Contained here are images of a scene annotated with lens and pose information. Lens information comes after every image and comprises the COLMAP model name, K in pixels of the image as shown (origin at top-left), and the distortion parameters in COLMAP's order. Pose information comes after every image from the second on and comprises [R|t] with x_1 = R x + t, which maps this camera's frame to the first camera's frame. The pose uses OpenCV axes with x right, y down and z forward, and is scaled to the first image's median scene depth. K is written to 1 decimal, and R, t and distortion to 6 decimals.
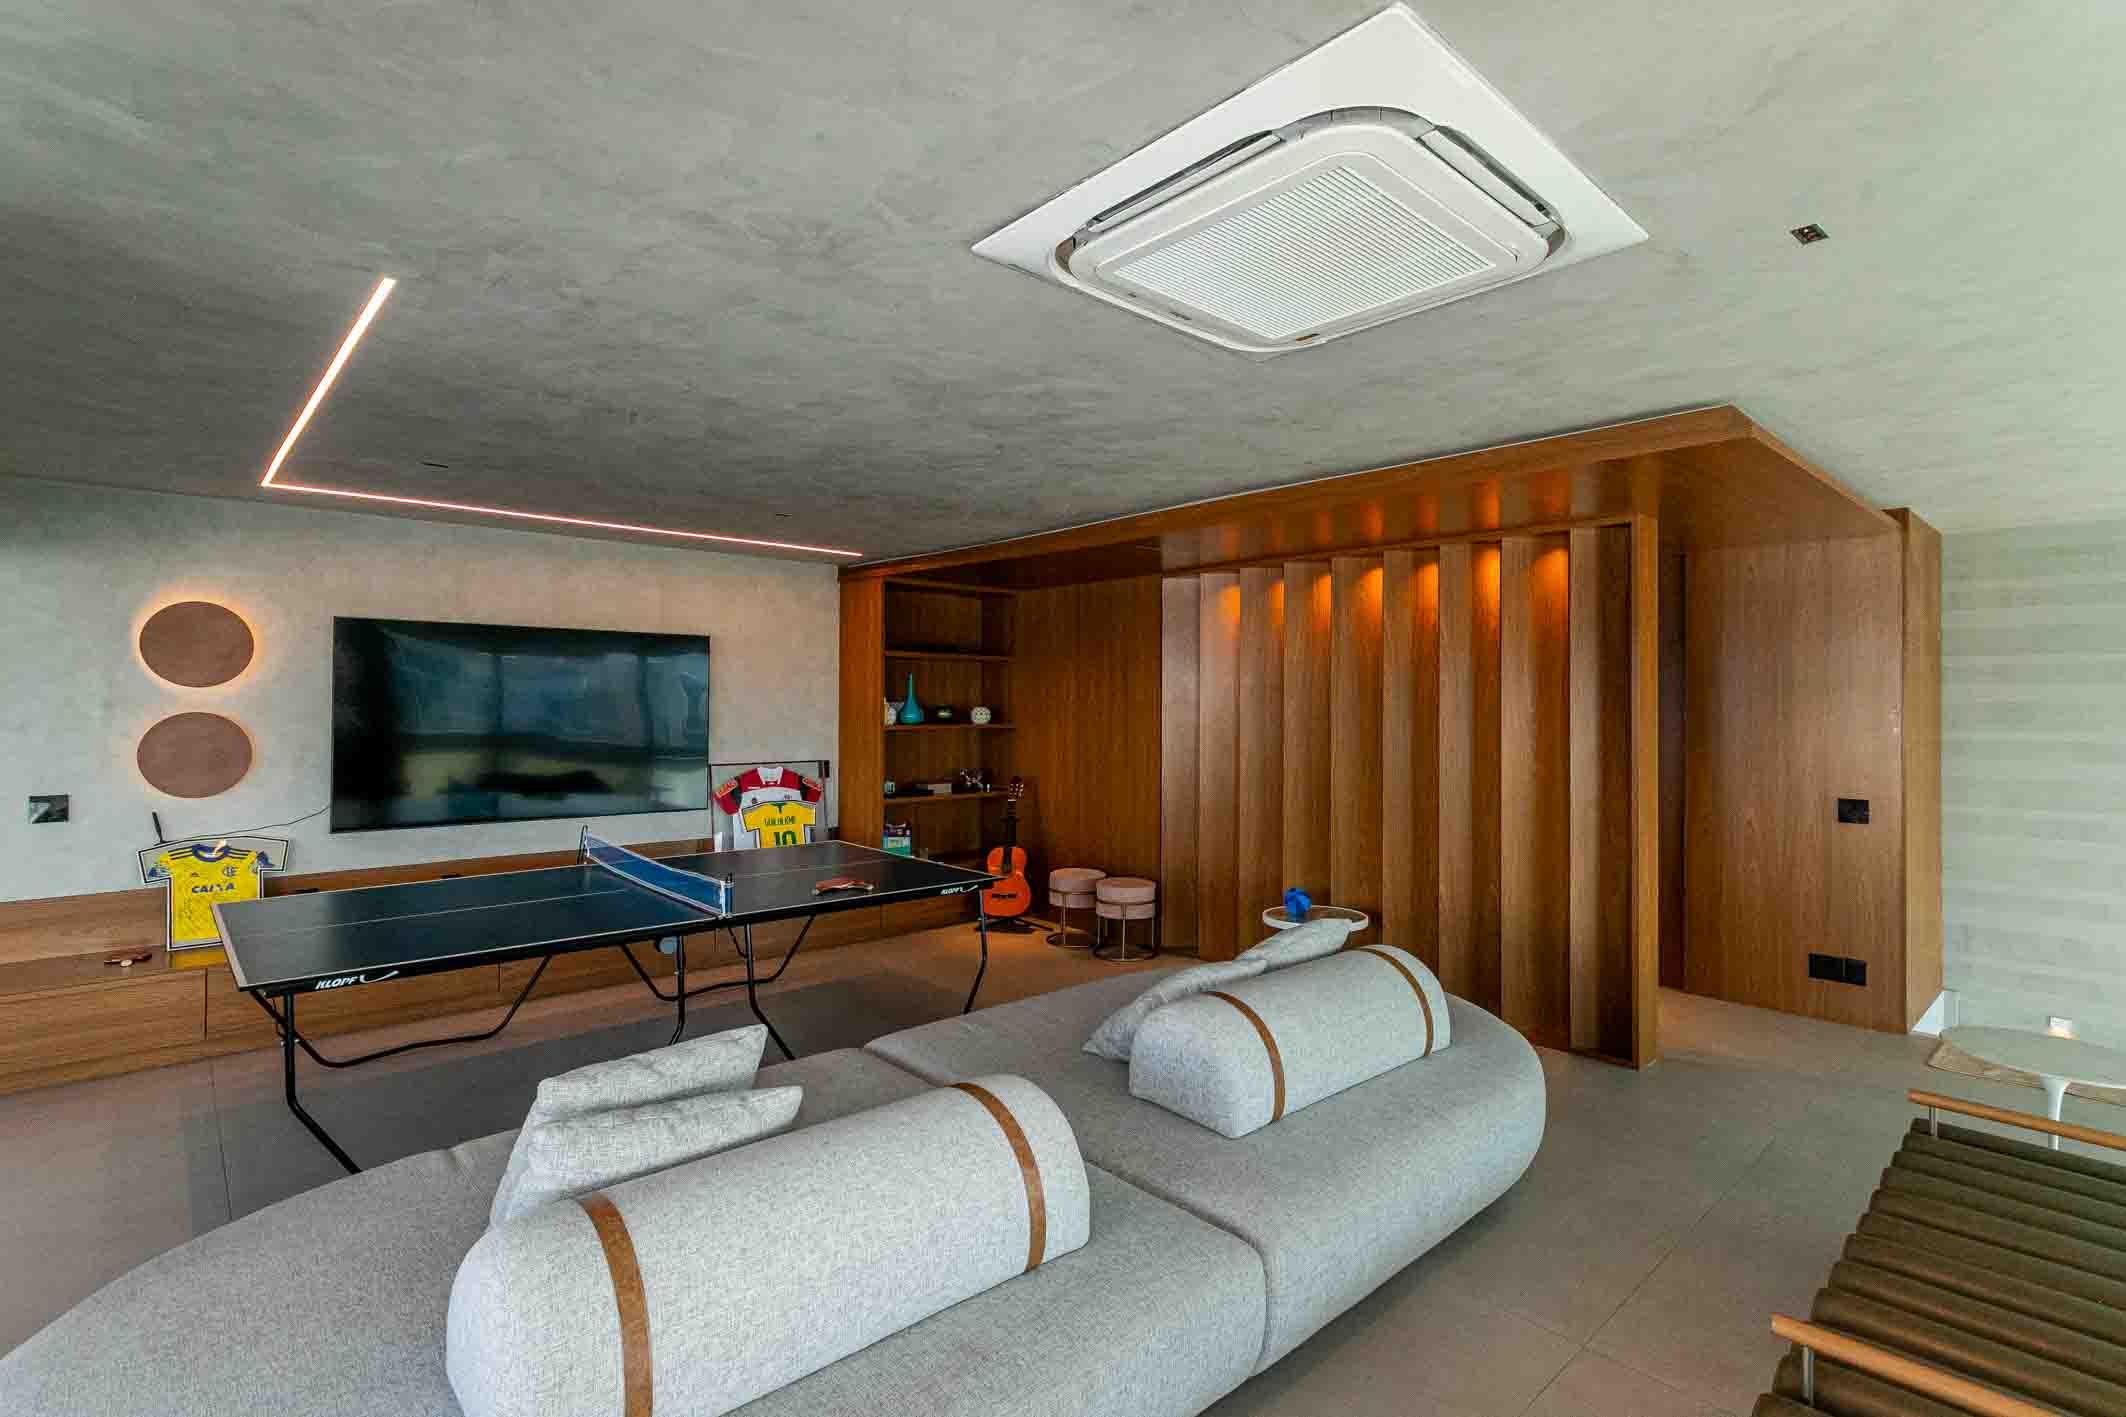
lens RADIAL K [[1021.9, 0, 1060.6], [0, 1021.9, 706.7], [0, 0, 1]] dist [0.021979, 0.000384]
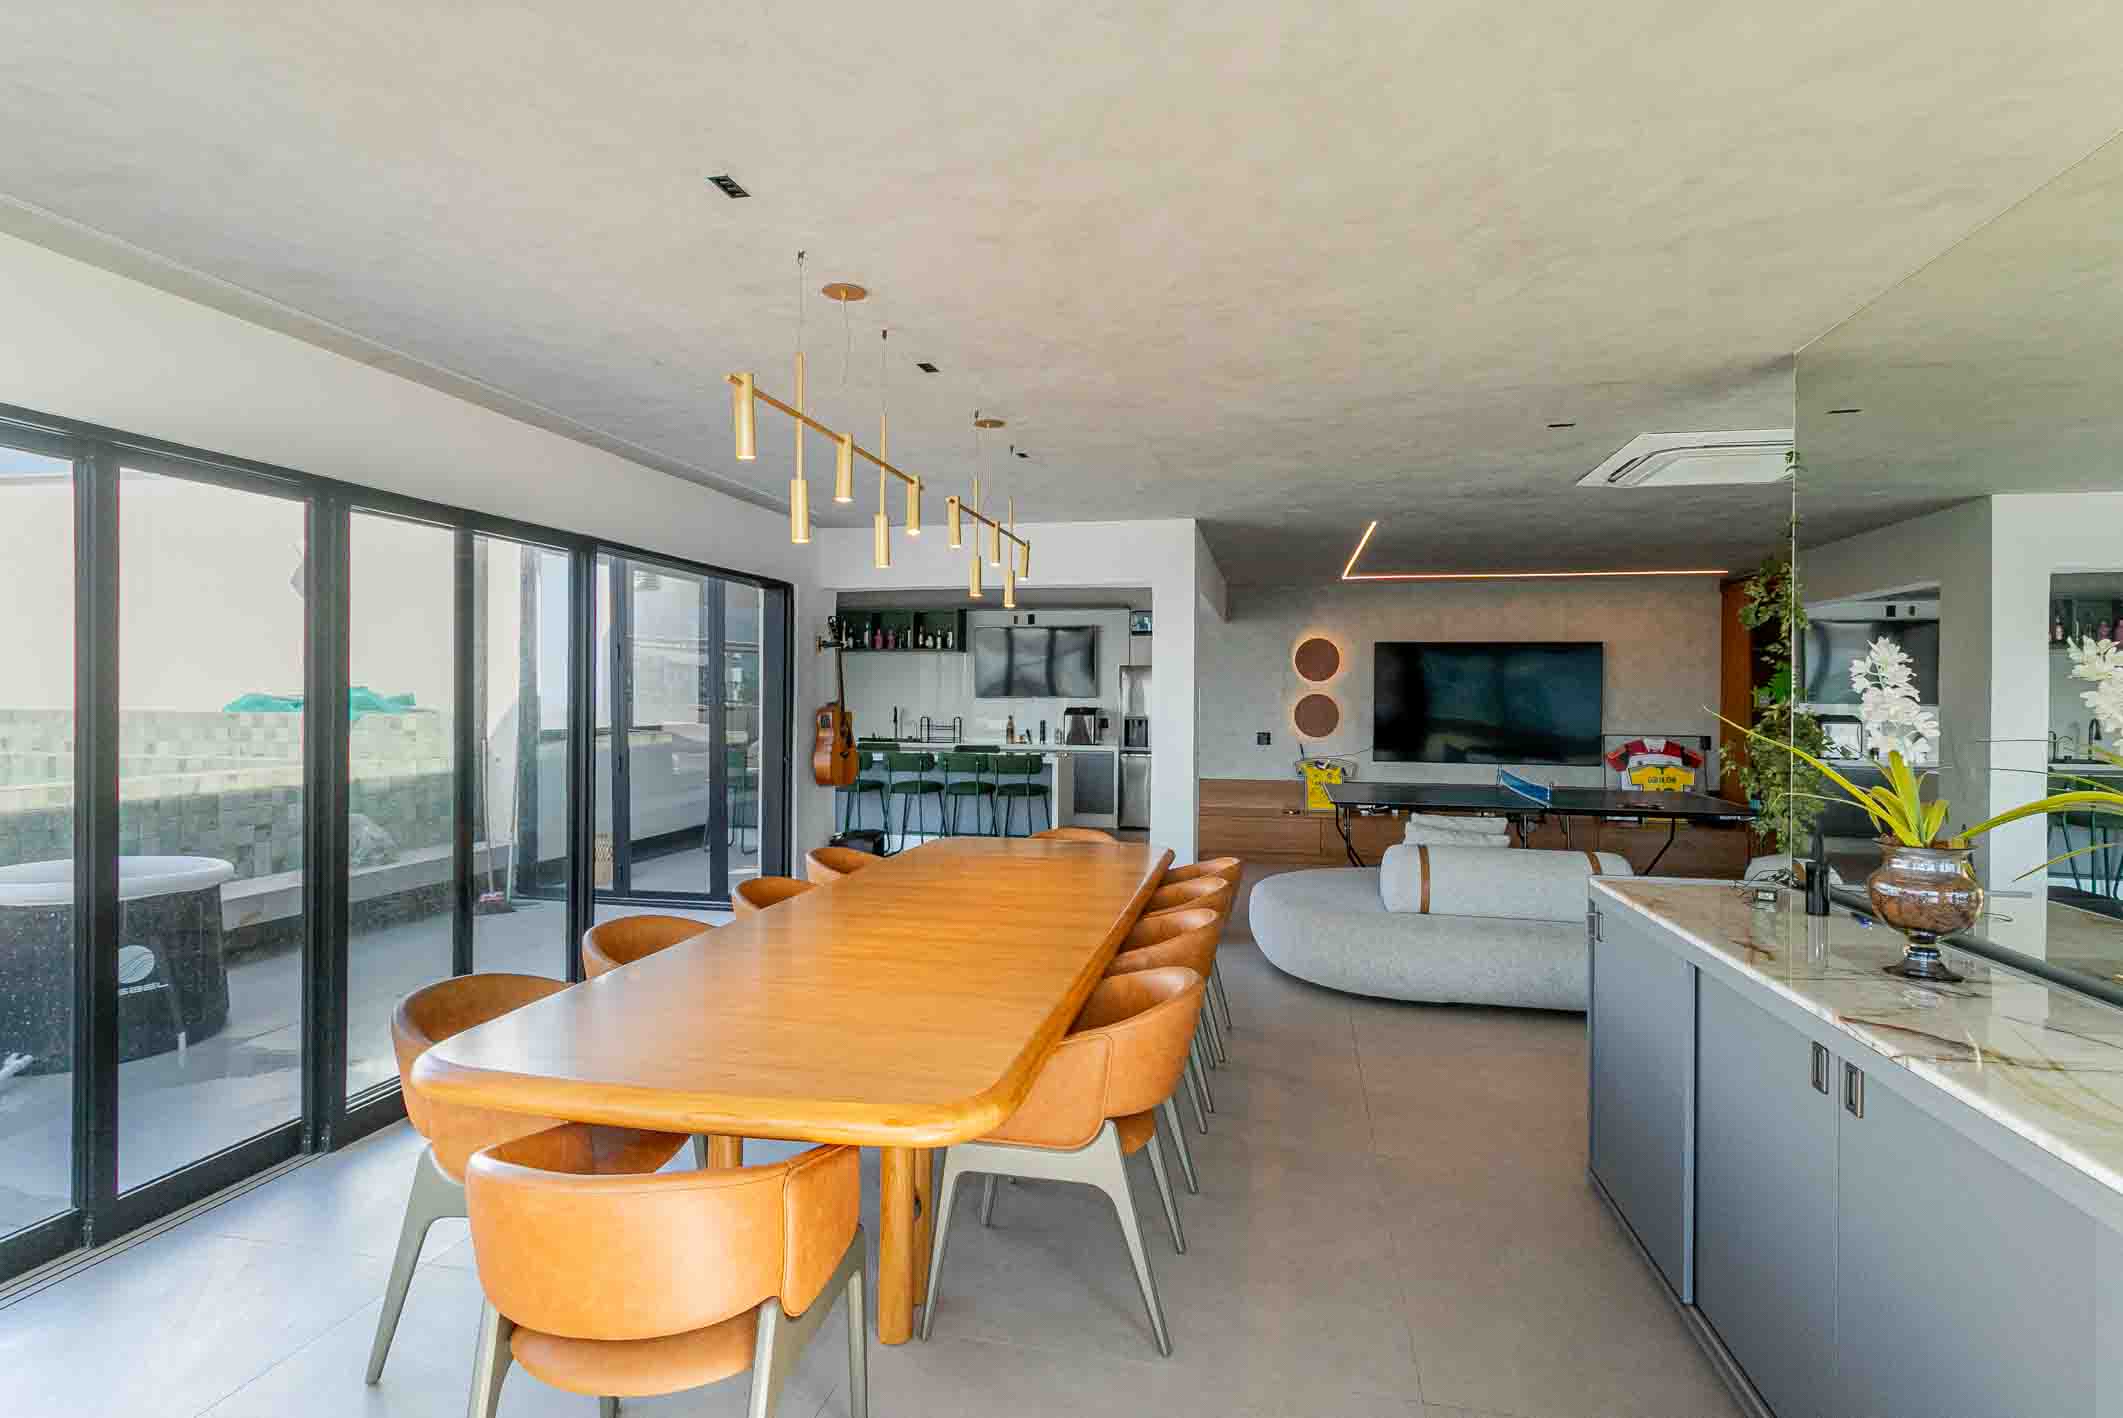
lens RADIAL K [[1046.2, 0, 1065.7], [0, 1046.2, 696.4], [0, 0, 1]] dist [0.004031, -0.000228]
pose [[0.597489, -0.001630, -0.801875, 0.446101], [-0.007726, 0.999940, -0.007790, 0.027104], [0.801840, 0.010849, 0.597441, -0.534450]]
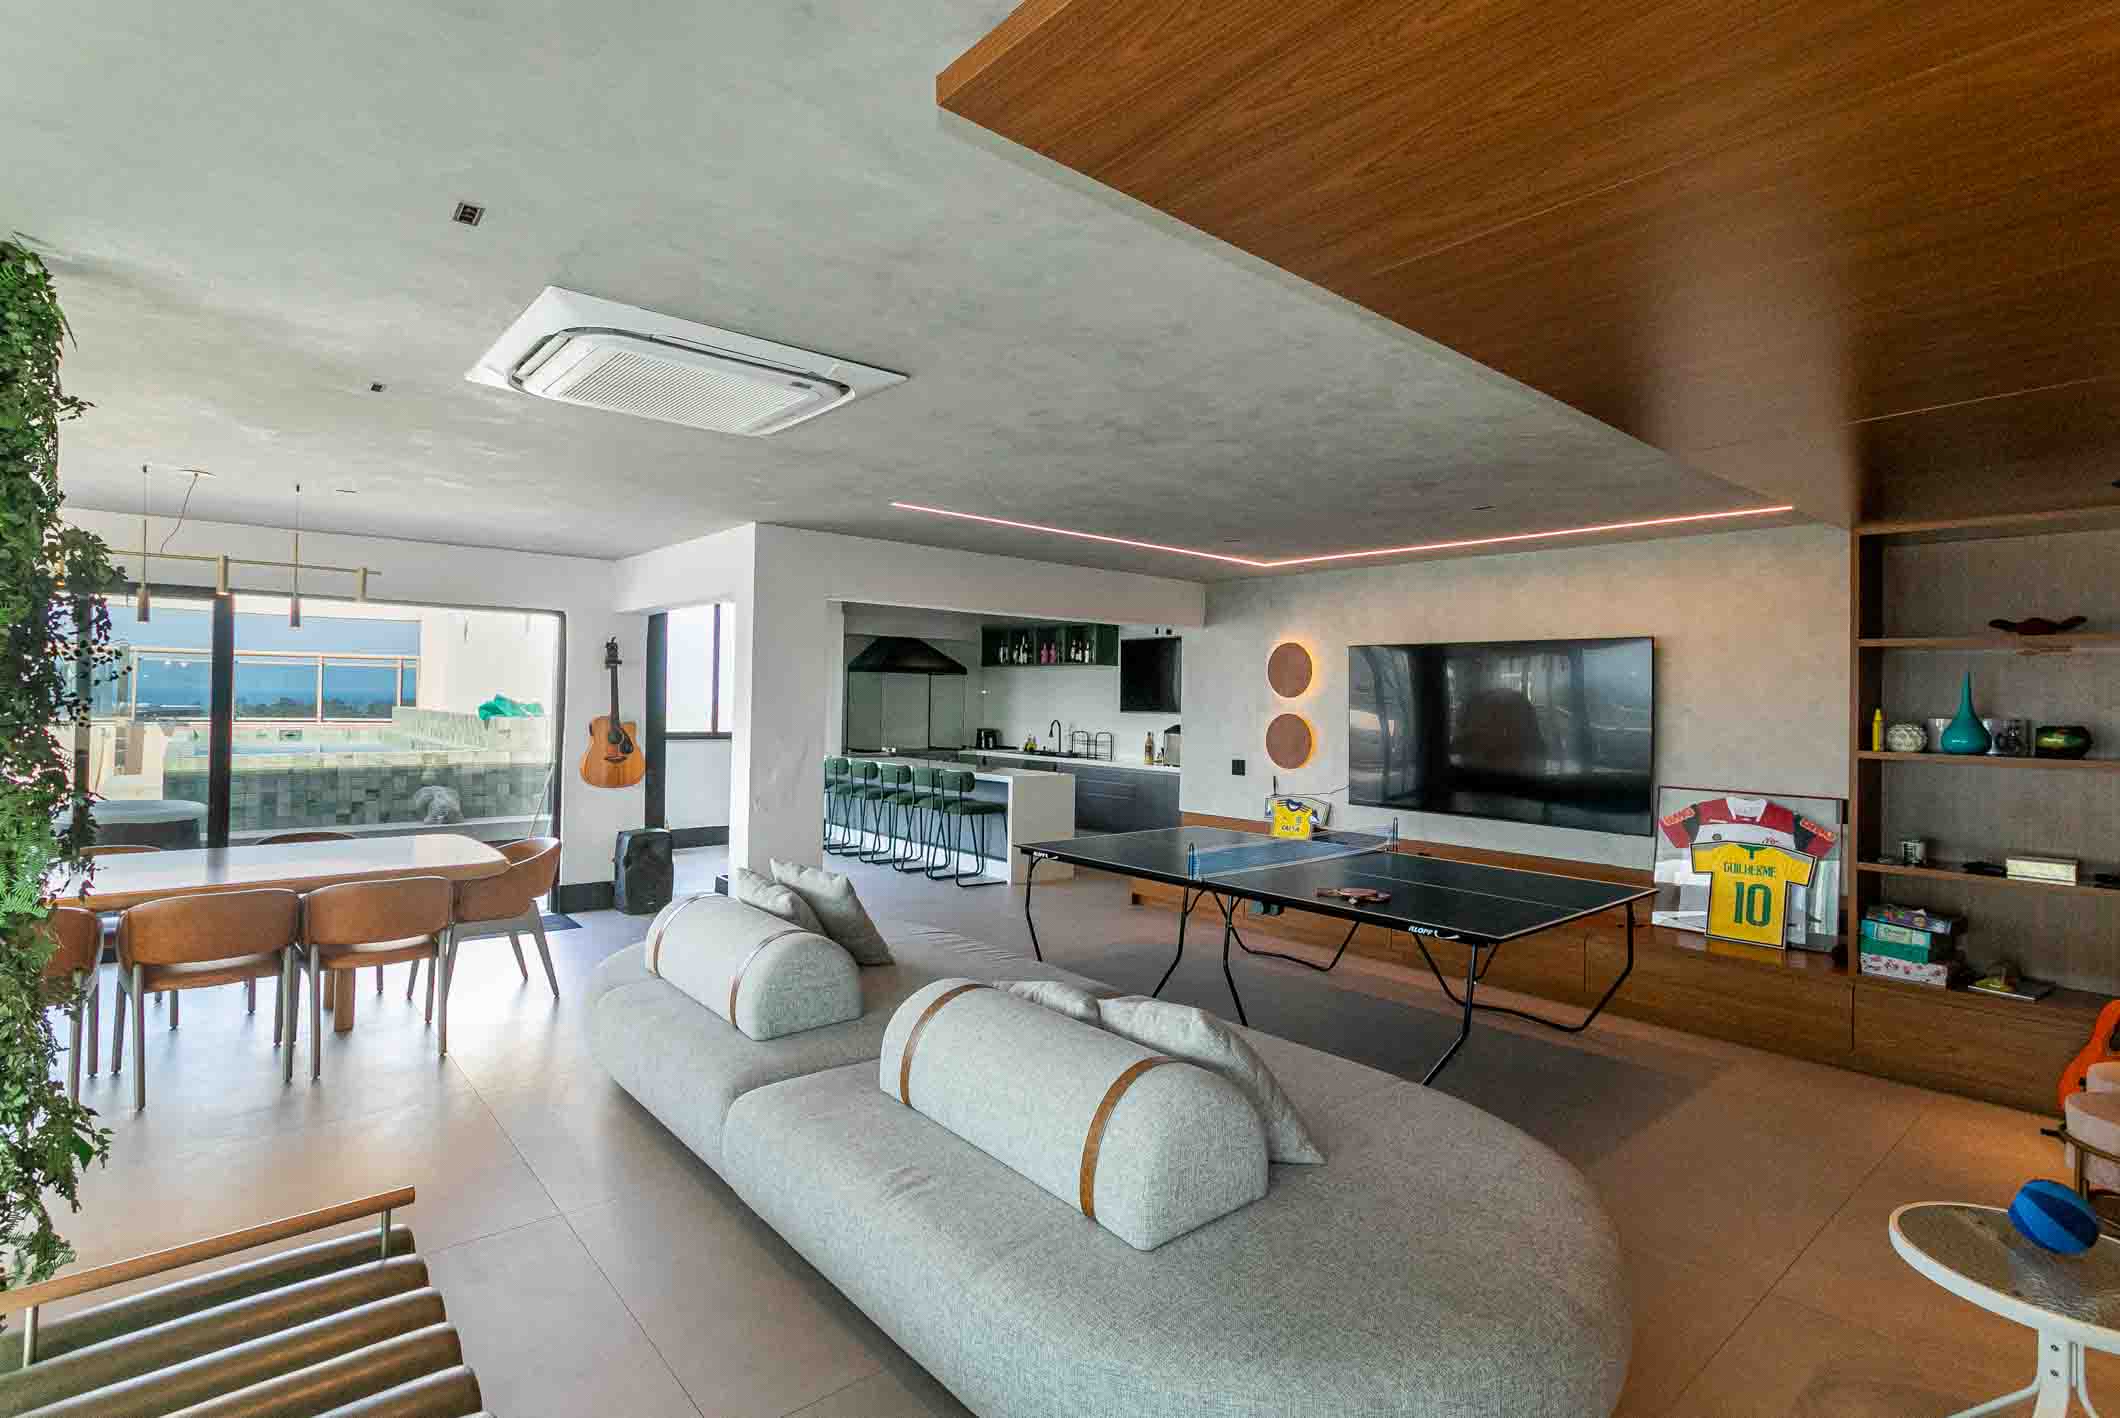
lens RADIAL K [[1034.7, 0, 1034.1], [0, 1034.7, 702.5], [0, 0, 1]] dist [0.001138, -0.000157]
pose [[-0.054747, -0.002696, -0.998497, 0.685154], [-0.020202, 0.999795, -0.001592, -0.001511], [0.998296, 0.020085, -0.054790, 0.653250]]
